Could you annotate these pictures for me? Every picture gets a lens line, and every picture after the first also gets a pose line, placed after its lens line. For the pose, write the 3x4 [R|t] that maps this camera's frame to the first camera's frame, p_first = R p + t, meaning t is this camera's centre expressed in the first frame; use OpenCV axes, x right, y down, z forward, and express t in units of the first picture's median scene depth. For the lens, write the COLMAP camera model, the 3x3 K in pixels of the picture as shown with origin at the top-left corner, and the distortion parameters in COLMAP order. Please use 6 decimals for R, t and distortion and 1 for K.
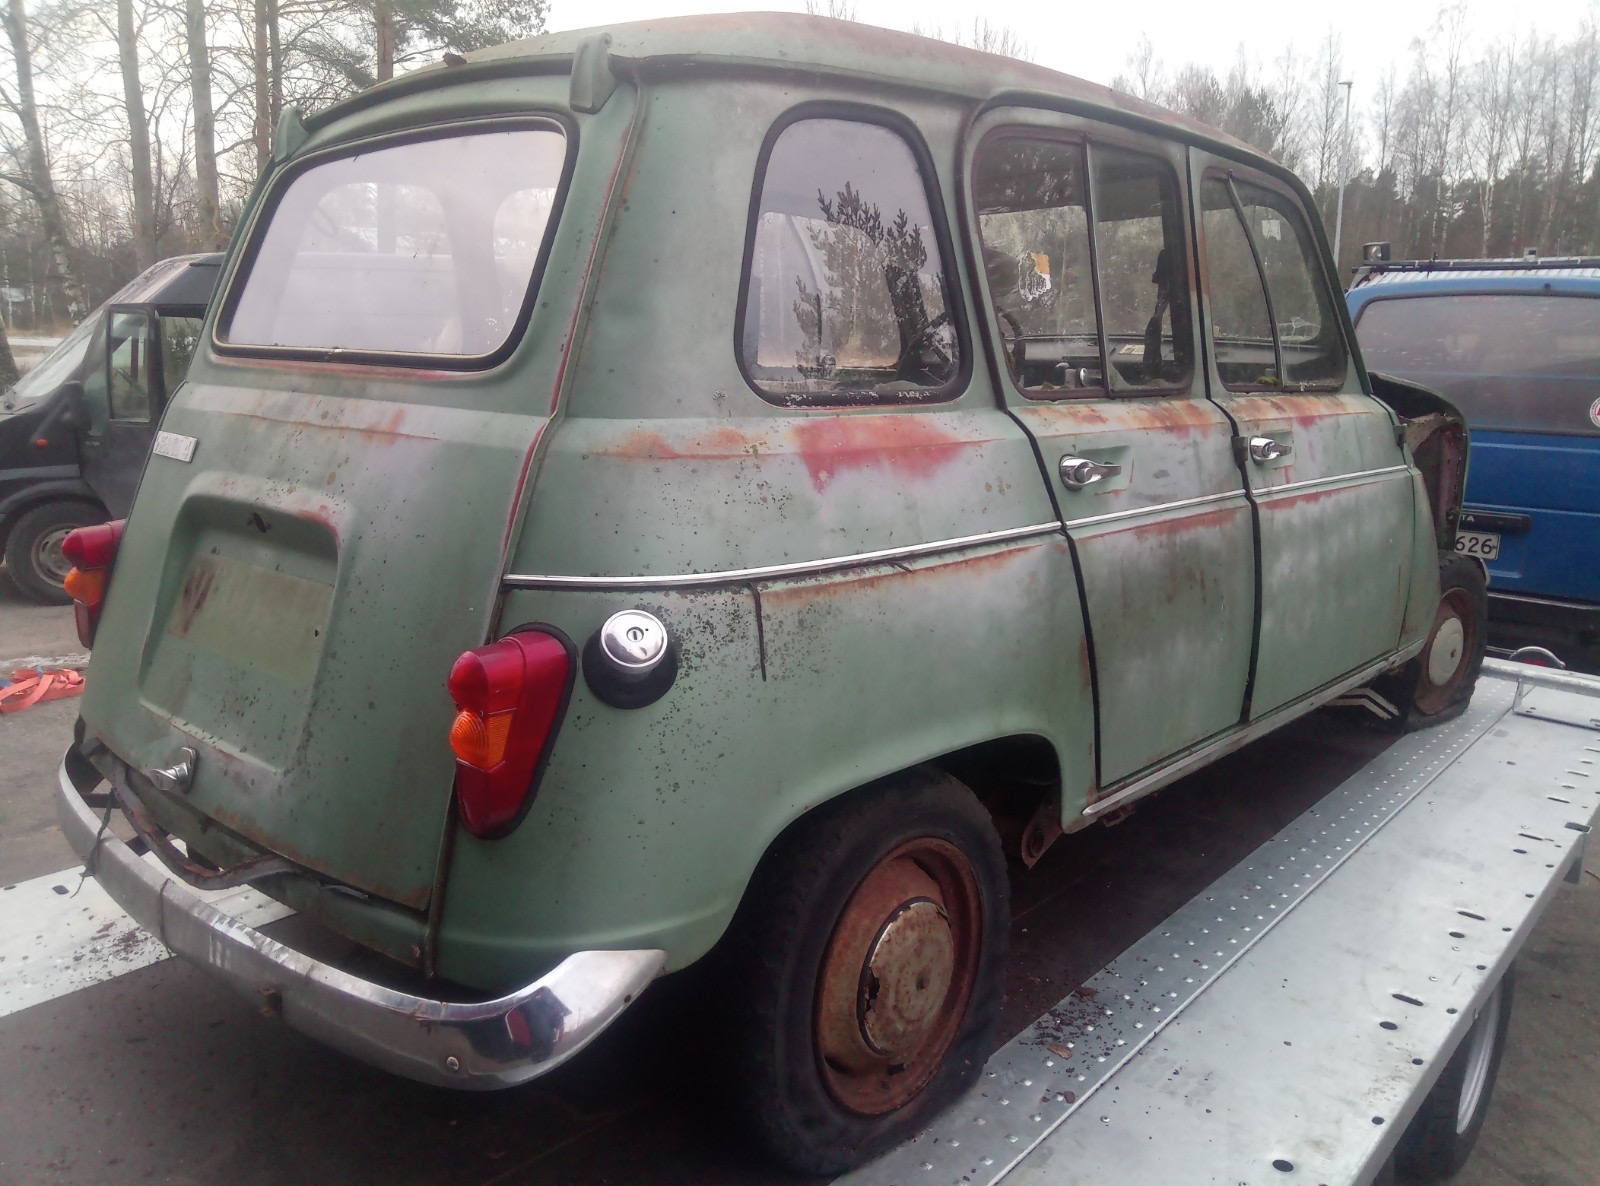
lens RADIAL K [[1214.5, 0, 807.9], [0, 1214.5, 612.2], [0, 0, 1]] dist [0.094575, -0.136662]
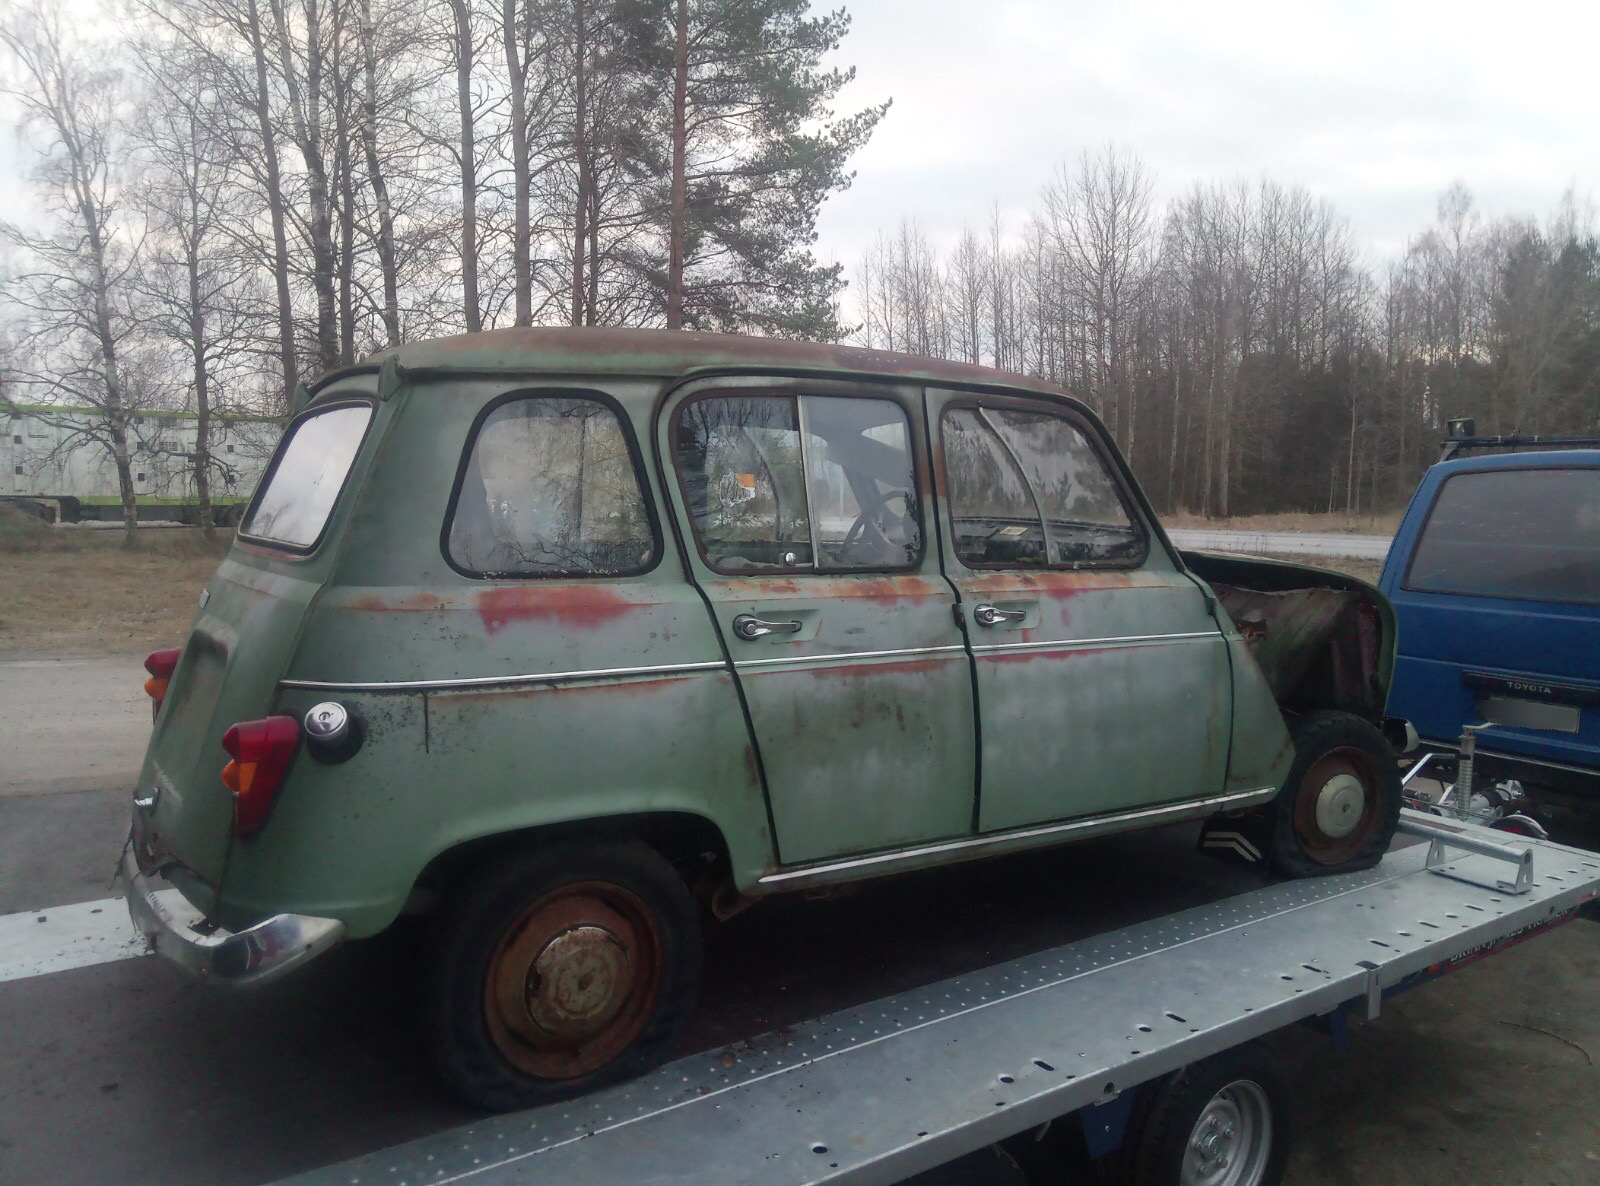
lens RADIAL K [[1211.0, 0, 804.9], [0, 1211.0, 609.9], [0, 0, 1]] dist [0.085075, -0.112675]
pose [[0.970758, 0.021117, -0.239129, 0.623132], [-0.051048, 0.991500, -0.119675, 0.028496], [0.234569, 0.128383, 0.963585, -0.325665]]
